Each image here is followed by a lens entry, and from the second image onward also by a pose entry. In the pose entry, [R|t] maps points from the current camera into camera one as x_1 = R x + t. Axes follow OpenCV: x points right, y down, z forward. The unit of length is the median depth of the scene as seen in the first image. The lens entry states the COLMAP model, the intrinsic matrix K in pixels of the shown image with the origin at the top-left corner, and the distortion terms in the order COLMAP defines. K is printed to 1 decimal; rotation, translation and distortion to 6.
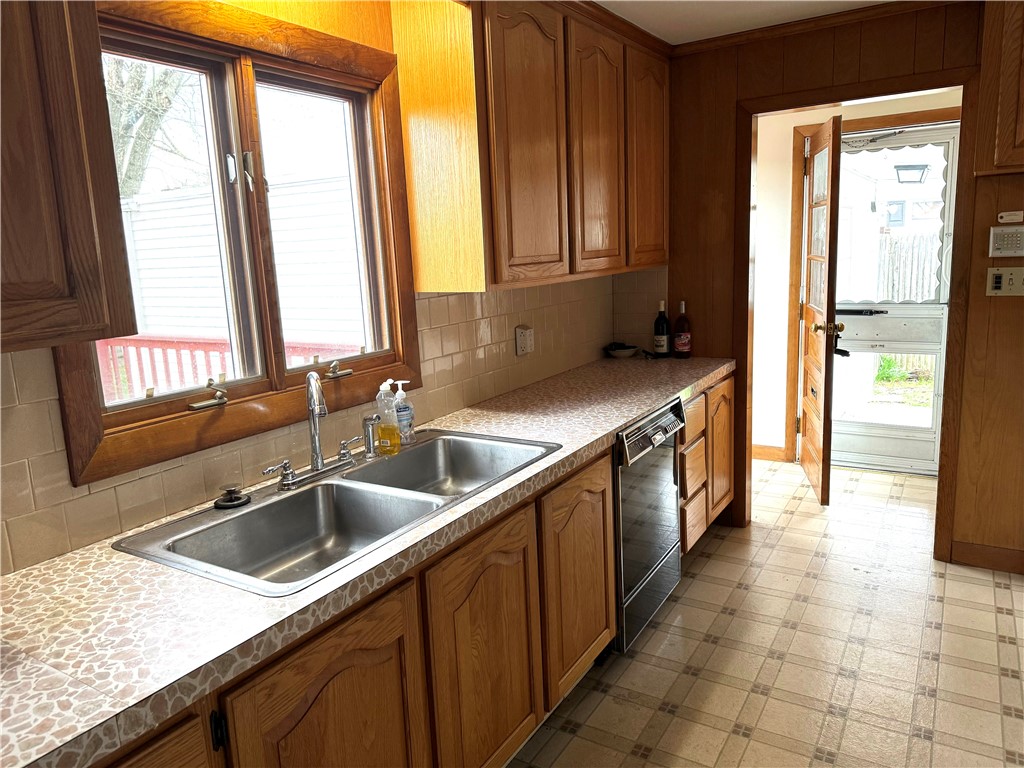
lens RADIAL K [[713.8, 0, 516.1], [0, 713.8, 378.6], [0, 0, 1]] dist [0.045114, -0.000577]
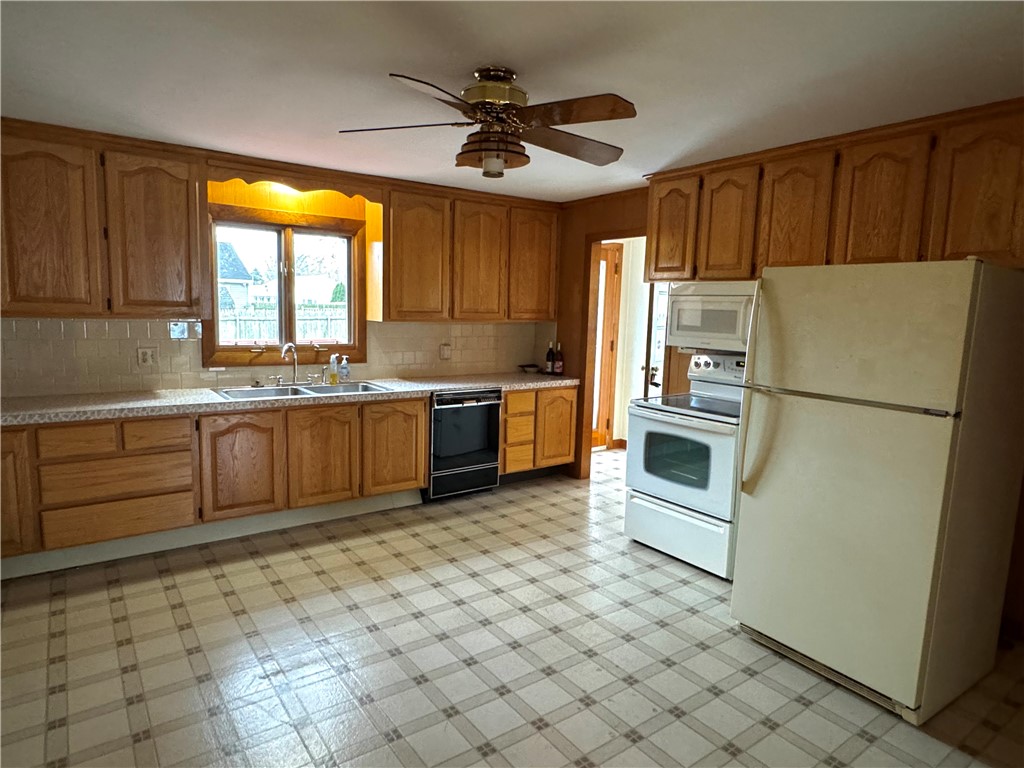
lens RADIAL K [[615.9, 0, 507.2], [0, 615.9, 386.2], [0, 0, 1]] dist [0.027722, 0.000764]
pose [[0.917955, 0.123003, -0.377133, 1.149664], [-0.139019, 0.990170, -0.015429, 0.060852], [0.371528, 0.066591, 0.926031, -0.706690]]
